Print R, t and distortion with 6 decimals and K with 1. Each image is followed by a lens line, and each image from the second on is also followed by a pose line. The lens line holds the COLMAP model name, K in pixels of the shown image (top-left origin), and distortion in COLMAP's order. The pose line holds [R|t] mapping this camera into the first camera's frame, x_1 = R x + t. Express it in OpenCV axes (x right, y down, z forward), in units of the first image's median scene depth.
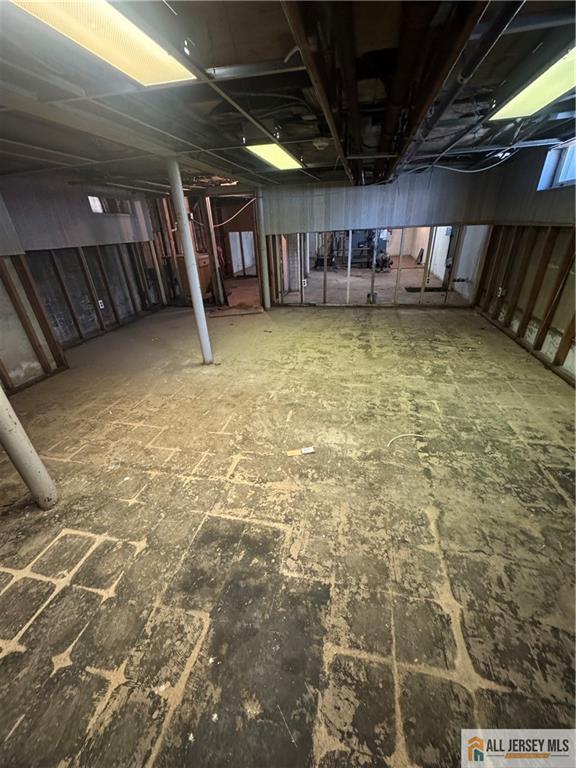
lens RADIAL K [[305.3, 0, 289.8], [0, 305.3, 386.1], [0, 0, 1]] dist [-0.004211, 0.001005]
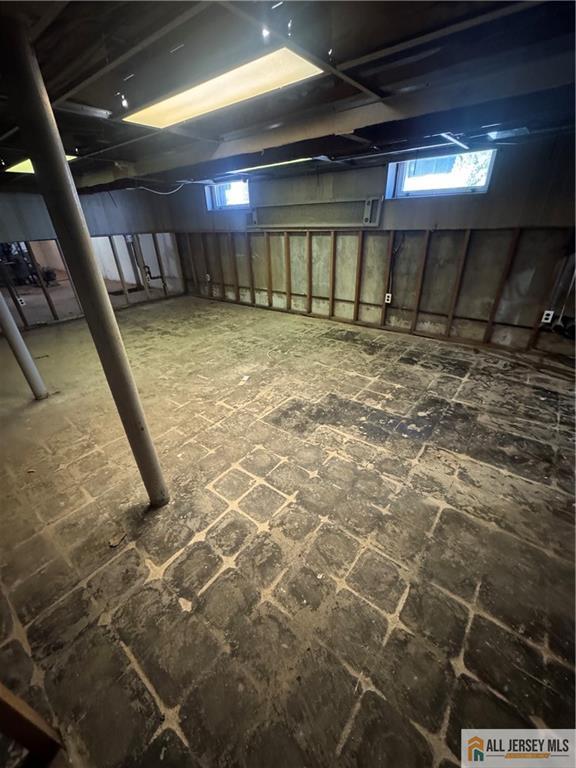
lens RADIAL K [[305.3, 0, 288.3], [0, 305.3, 385.5], [0, 0, 1]] dist [-0.004211, 0.001005]
pose [[0.440358, -0.404413, 0.801582, -1.037381], [0.429503, 0.878909, 0.207474, 0.020225], [-0.788424, 0.252919, 0.560732, 0.007247]]
